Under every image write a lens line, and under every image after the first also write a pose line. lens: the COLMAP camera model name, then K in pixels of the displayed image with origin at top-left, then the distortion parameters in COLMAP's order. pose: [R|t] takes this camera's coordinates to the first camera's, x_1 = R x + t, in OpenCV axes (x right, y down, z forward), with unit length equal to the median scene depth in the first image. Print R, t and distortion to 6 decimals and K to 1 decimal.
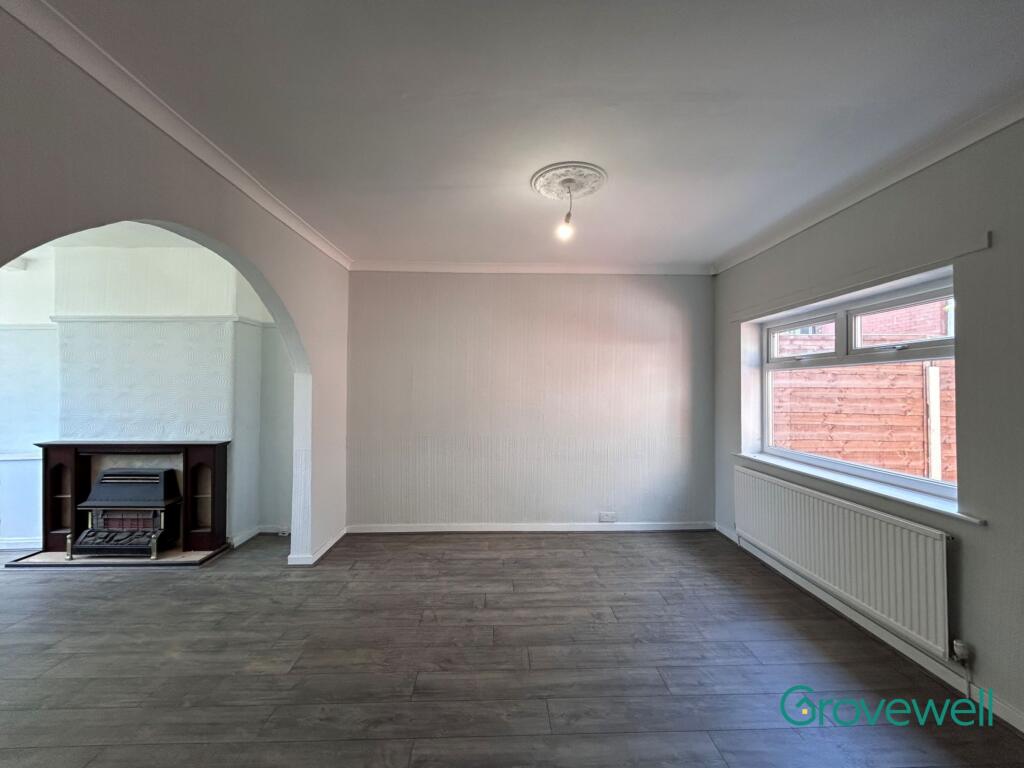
lens RADIAL K [[415.7, 0, 512.0], [0, 415.7, 384.0], [0, 0, 1]] dist [-0.001422, 0.000507]
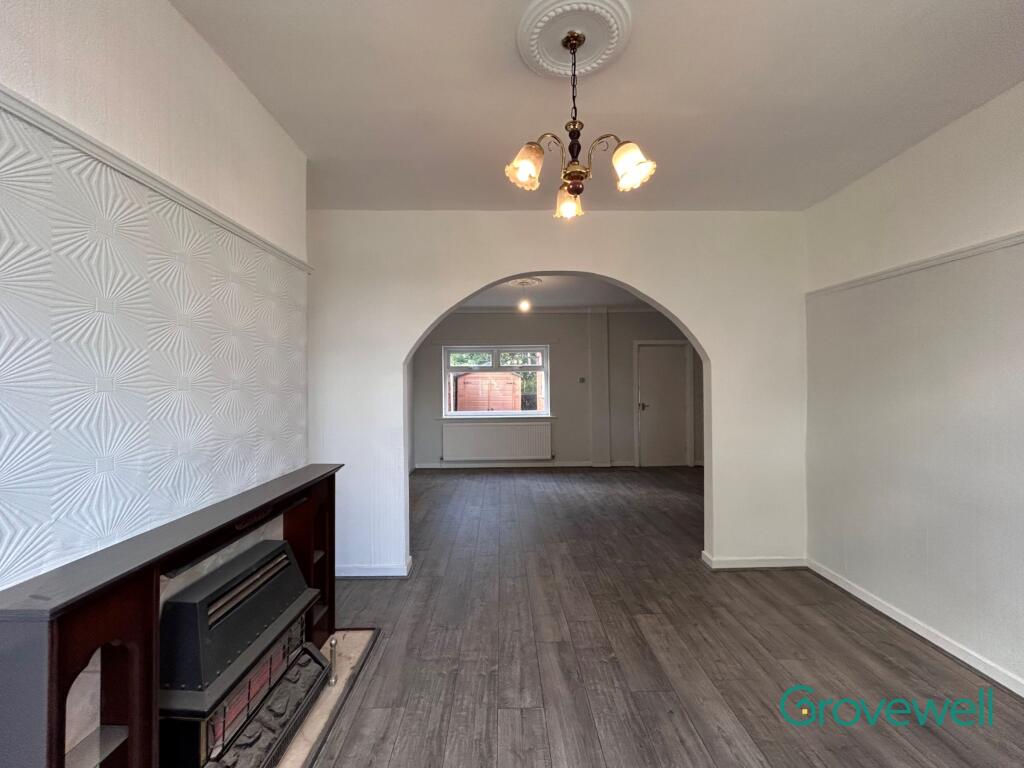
lens RADIAL K [[415.7, 0, 512.0], [0, 415.7, 384.0], [0, 0, 1]] dist [-0.001422, 0.000507]
pose [[0.009138, -0.001234, 0.999957, -1.442806], [-0.004008, 0.999991, 0.001270, 0.017801], [-0.999950, -0.004019, 0.009133, 0.765679]]
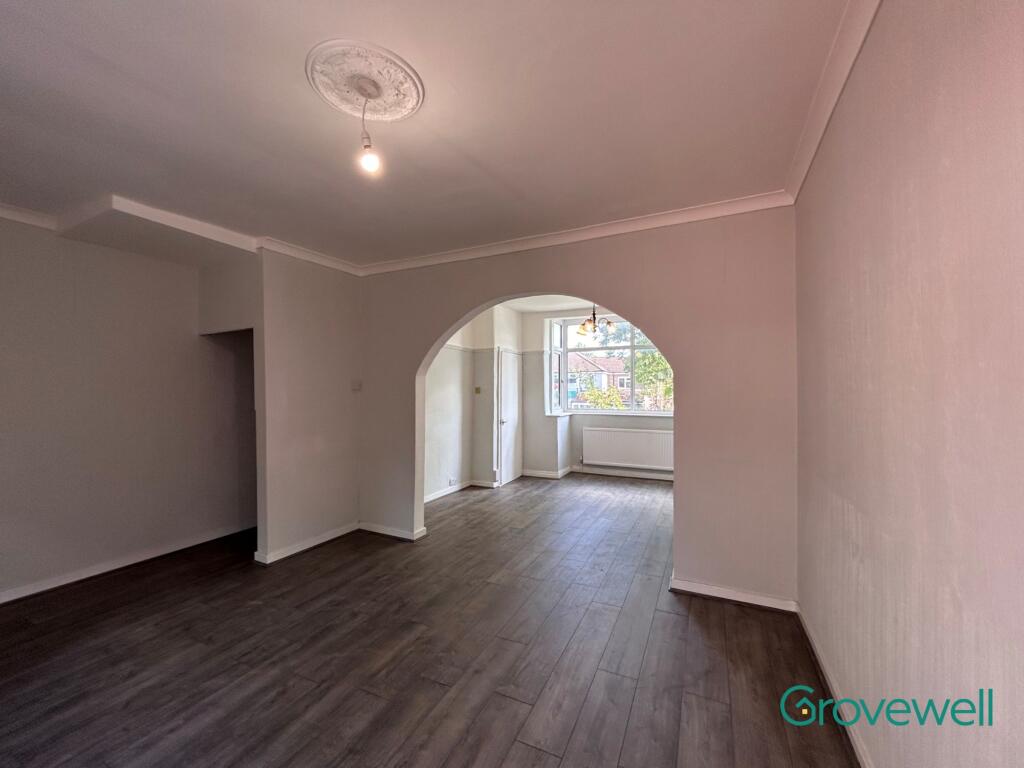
lens RADIAL K [[415.7, 0, 512.0], [0, 415.7, 384.0], [0, 0, 1]] dist [-0.001422, 0.000507]
pose [[-0.460854, -0.011577, -0.887400, 0.462317], [0.012933, 0.999721, -0.019759, 0.016469], [0.887382, -0.020583, -0.460576, 1.119630]]
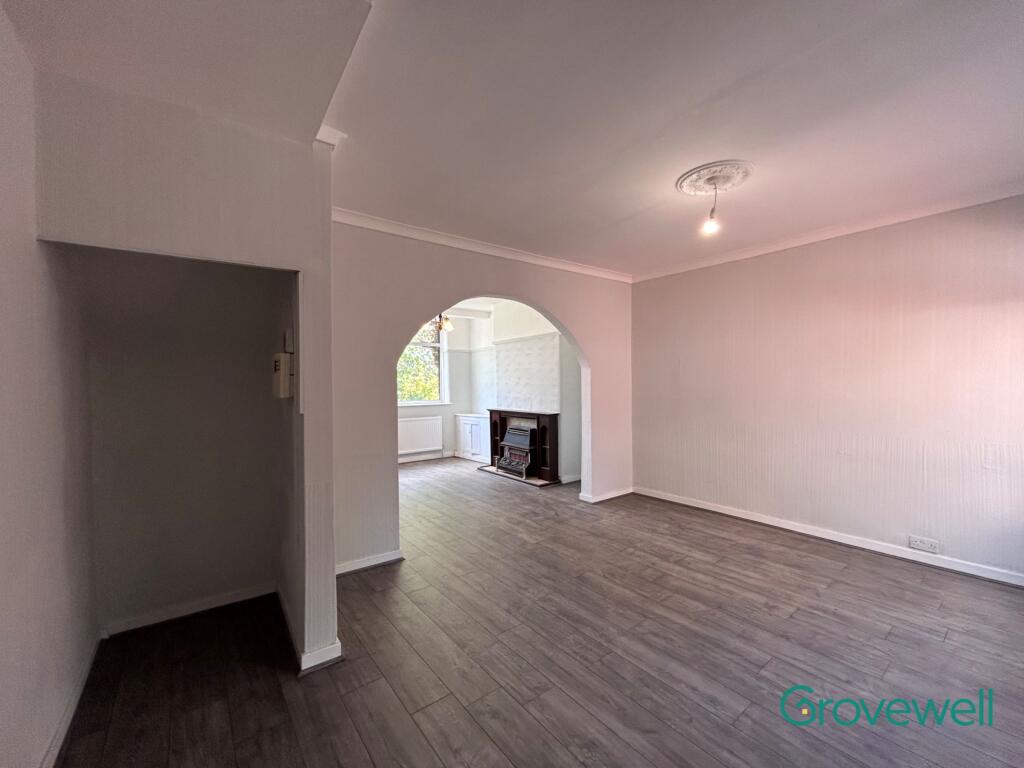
lens RADIAL K [[415.7, 0, 512.0], [0, 415.7, 384.0], [0, 0, 1]] dist [-0.001422, 0.000507]
pose [[0.586964, -0.004443, -0.809601, 0.504738], [0.021757, 0.999710, 0.010287, 0.010977], [0.809321, -0.023653, 0.586890, -0.037934]]
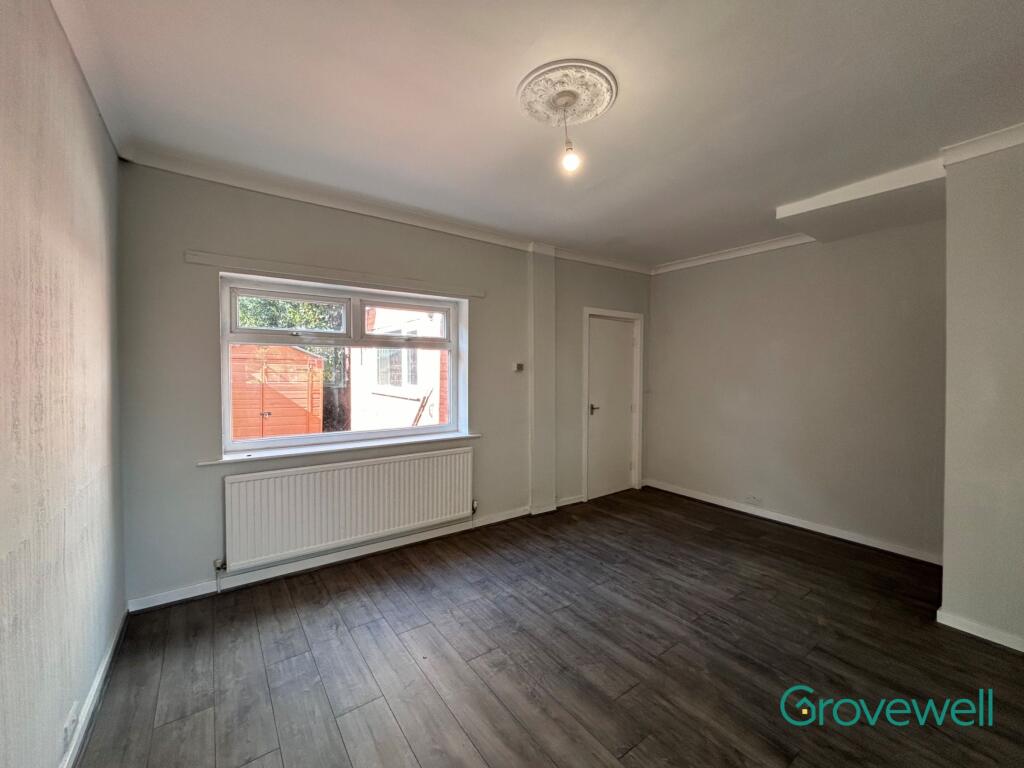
lens RADIAL K [[413.3, 0, 512.0], [0, 413.3, 384.0], [0, 0, 1]] dist [0.000663, 0.000428]
pose [[-0.557339, -0.033371, 0.829614, -0.334964], [-0.015810, 0.999437, 0.029581, 0.012013], [-0.830135, 0.003370, -0.557553, 1.109917]]
